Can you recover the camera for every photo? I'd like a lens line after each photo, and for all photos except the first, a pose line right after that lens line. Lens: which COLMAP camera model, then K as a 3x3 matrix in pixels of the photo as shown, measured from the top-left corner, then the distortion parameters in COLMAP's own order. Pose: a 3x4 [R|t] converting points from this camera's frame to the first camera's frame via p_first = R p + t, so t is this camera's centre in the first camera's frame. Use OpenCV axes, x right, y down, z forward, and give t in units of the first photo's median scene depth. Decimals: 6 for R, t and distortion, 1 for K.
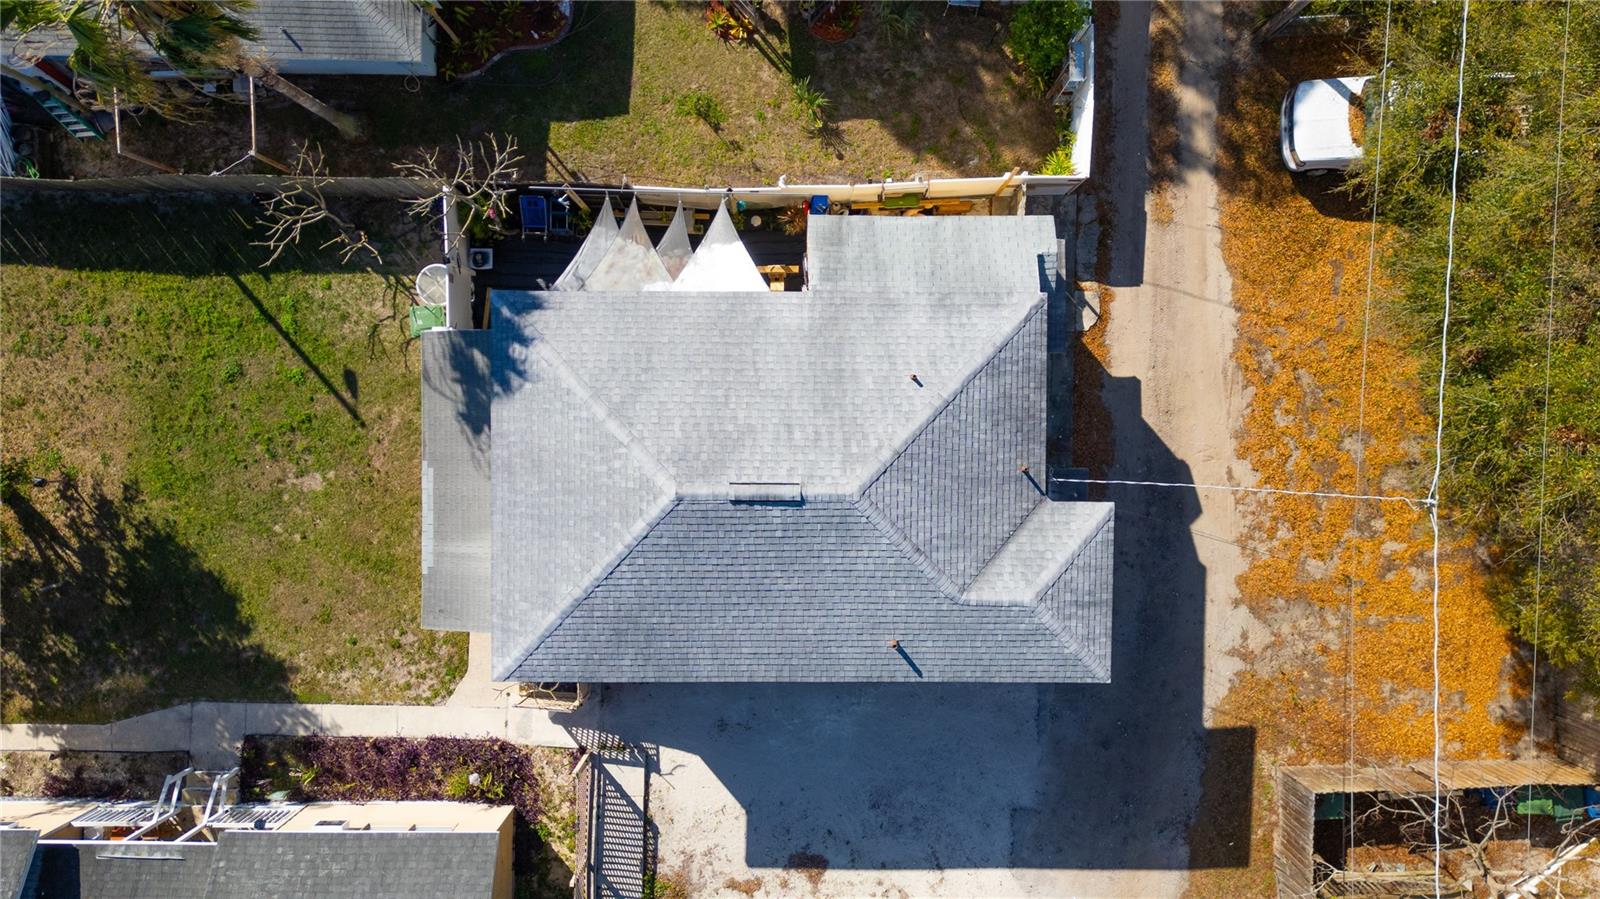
lens RADIAL K [[1141.0, 0, 800.0], [0, 1141.0, 449.5], [0, 0, 1]] dist [0.071192, -0.068078]
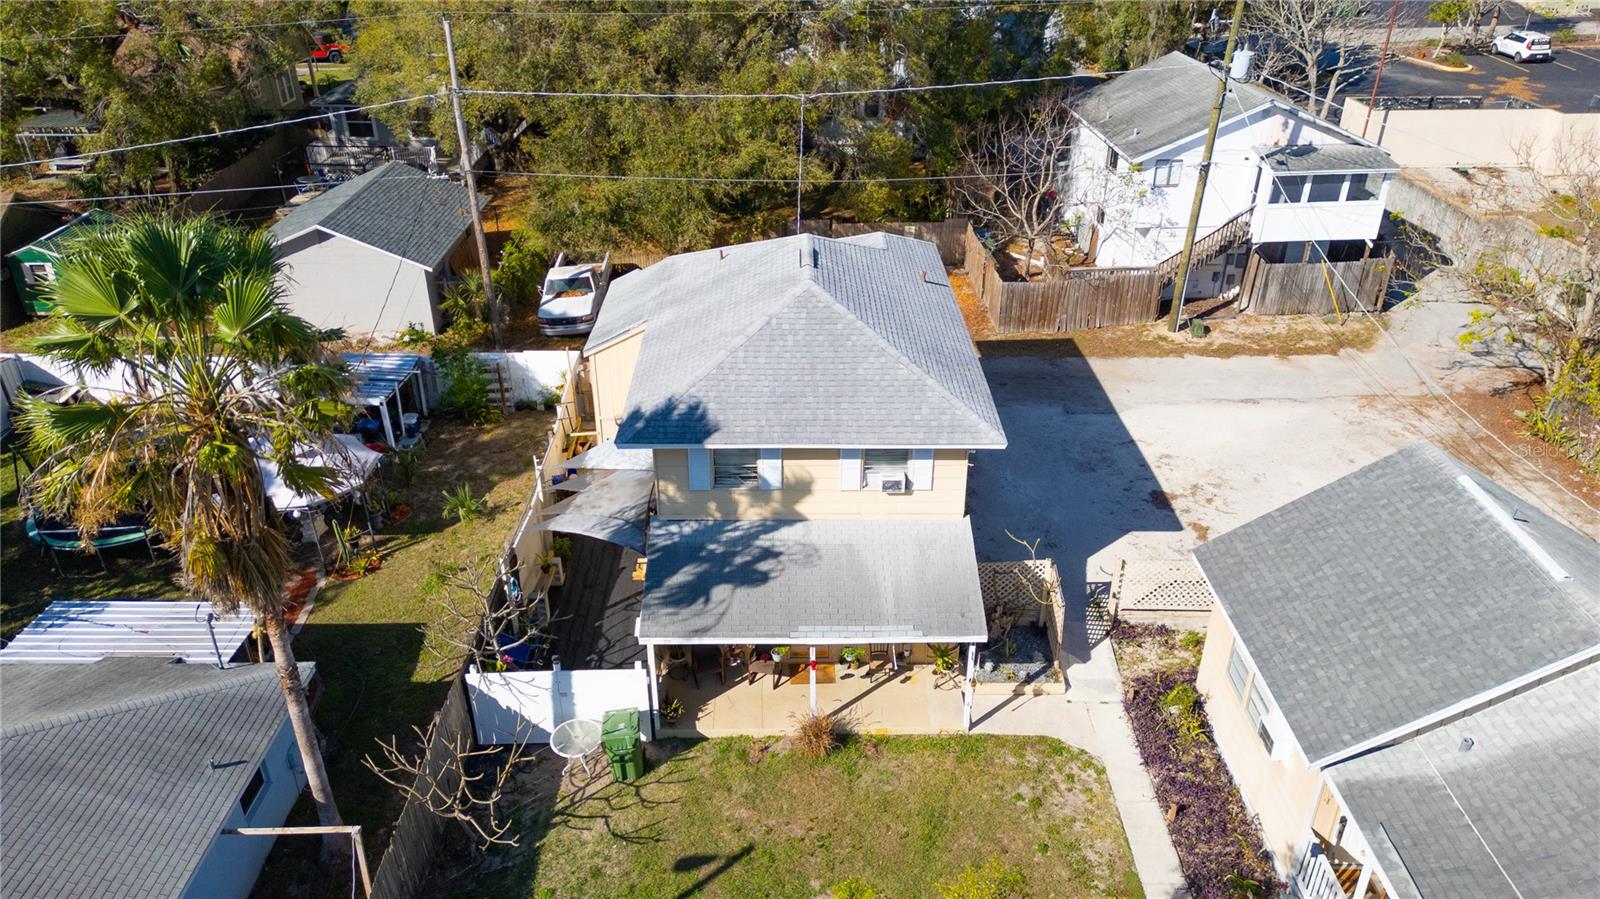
lens RADIAL K [[1117.4, 0, 795.4], [0, 1117.4, 454.2], [0, 0, 1]] dist [0.078193, -0.080837]
pose [[-0.008982, -0.483318, 0.875399, -0.902958], [0.999762, -0.021768, -0.001760, 0.016318], [0.019906, 0.875174, 0.483399, 0.437999]]
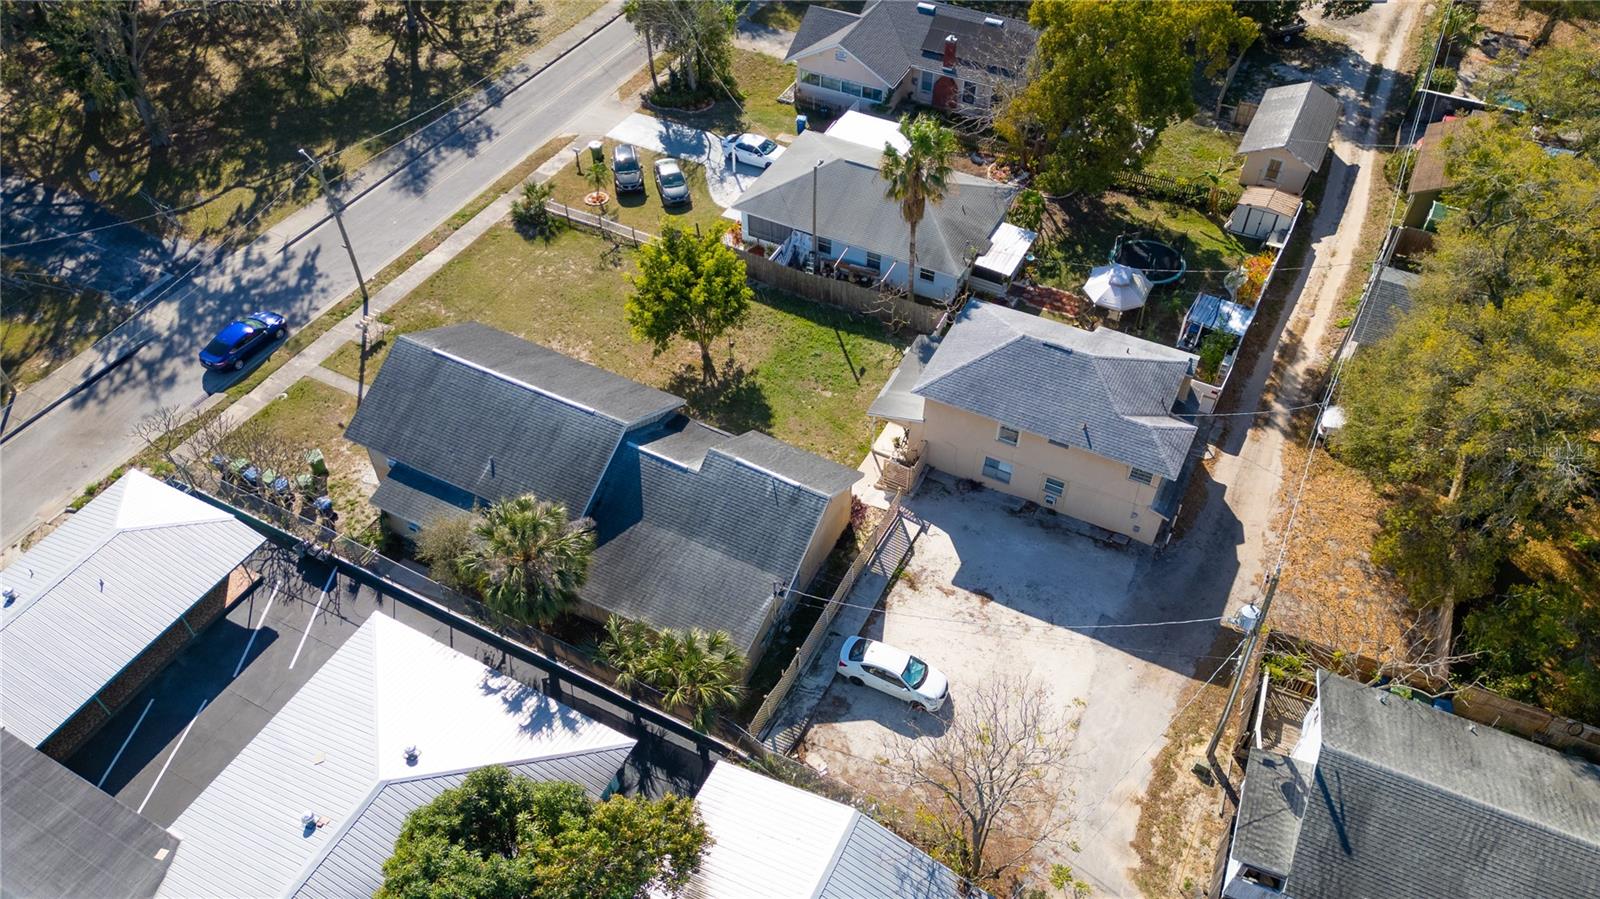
lens RADIAL K [[1117.4, 0, 795.4], [0, 1117.4, 454.2], [0, 0, 1]] dist [0.078193, -0.080837]
pose [[0.890597, 0.327211, -0.315864, 0.231520], [-0.454782, 0.635857, -0.623586, 1.467466], [-0.003200, 0.699013, 0.715102, -0.435004]]
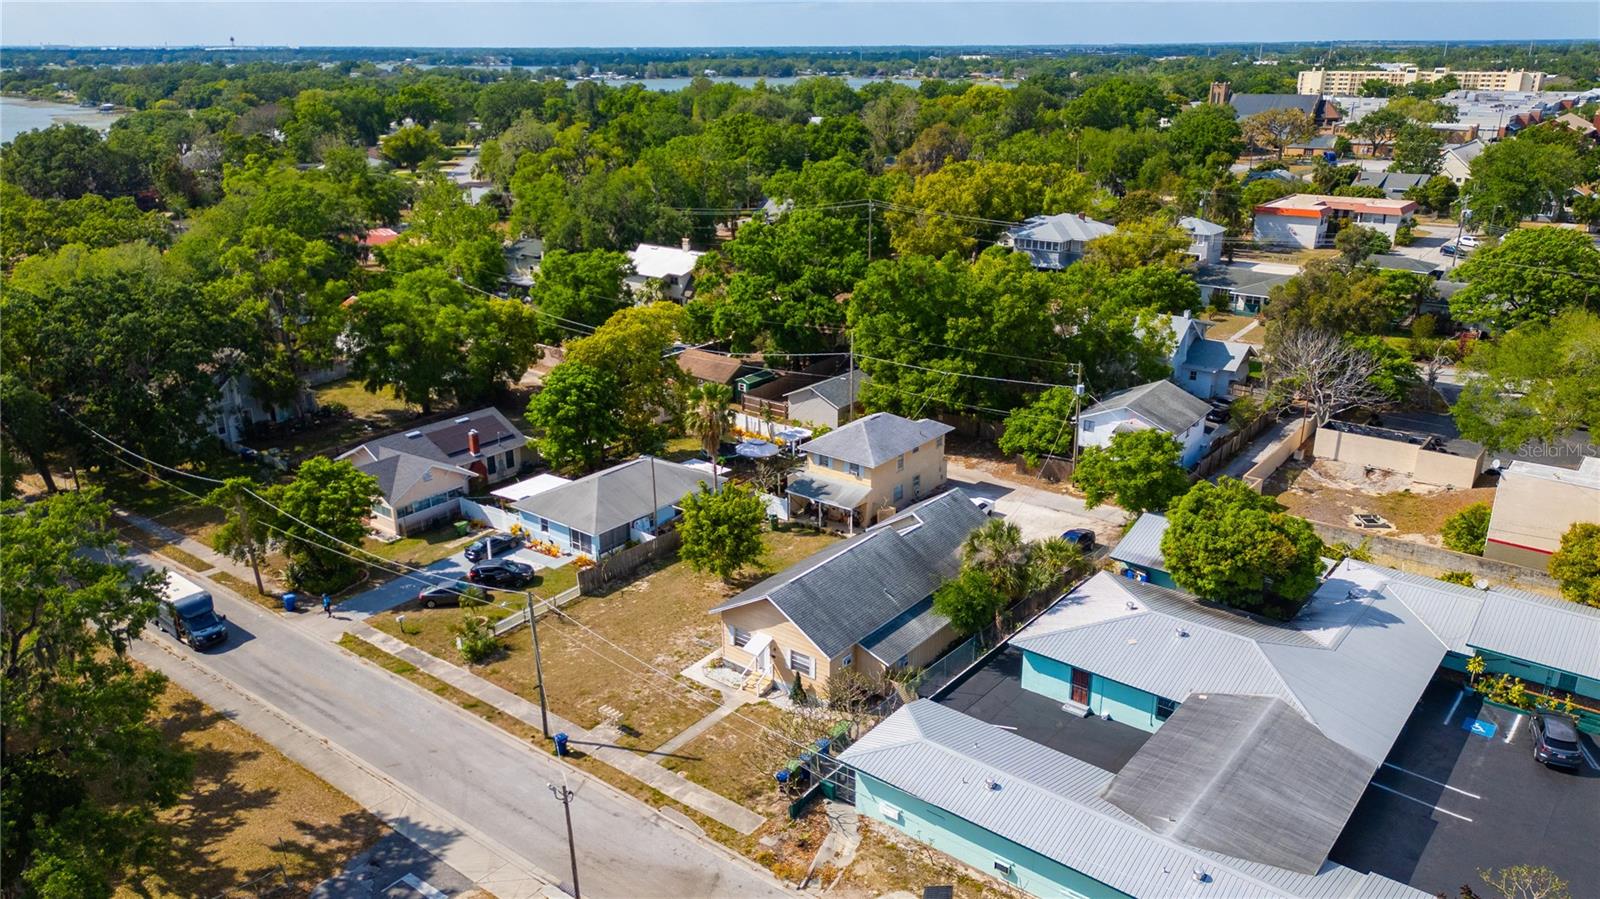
lens RADIAL K [[1132.4, 0, 799.6], [0, 1132.4, 445.1], [0, 0, 1]] dist [0.073974, -0.091121]
pose [[0.617749, -0.262306, 0.741338, -2.671643], [0.786120, 0.181943, -0.590689, 1.852011], [0.020060, 0.947677, 0.318599, -0.258444]]
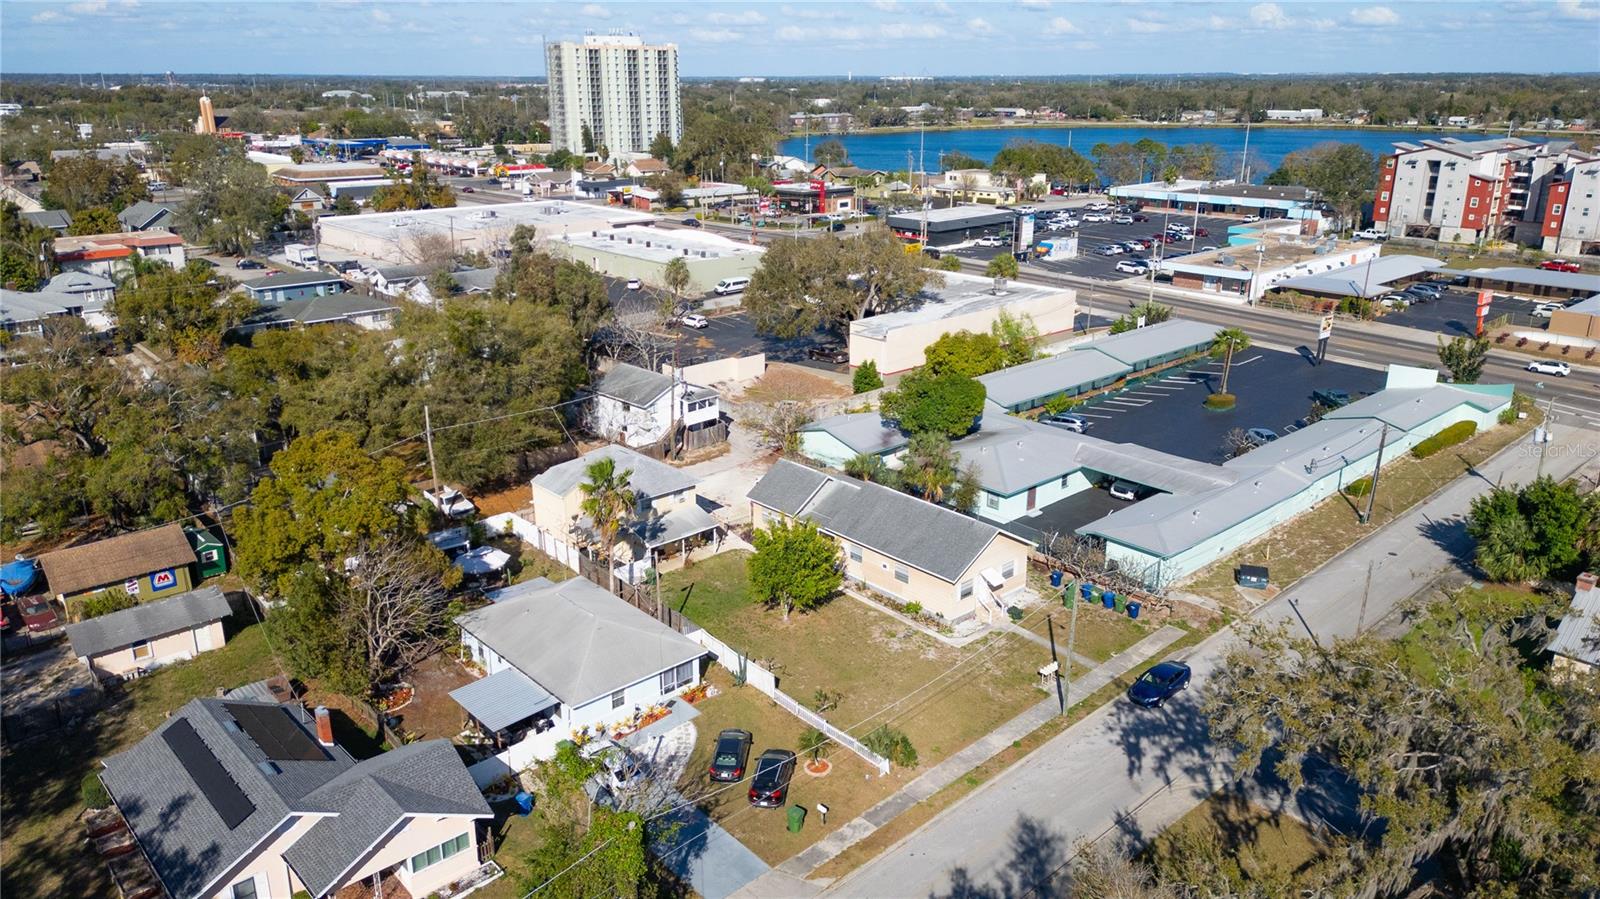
lens RADIAL K [[1101.6, 0, 800.0], [0, 1101.6, 449.5], [0, 0, 1]] dist [0.132714, -0.298201]
pose [[-0.678579, -0.233056, 0.696574, -2.579679], [0.734427, -0.230946, 0.638185, -1.632260], [0.012138, 0.944642, 0.327878, -0.303920]]
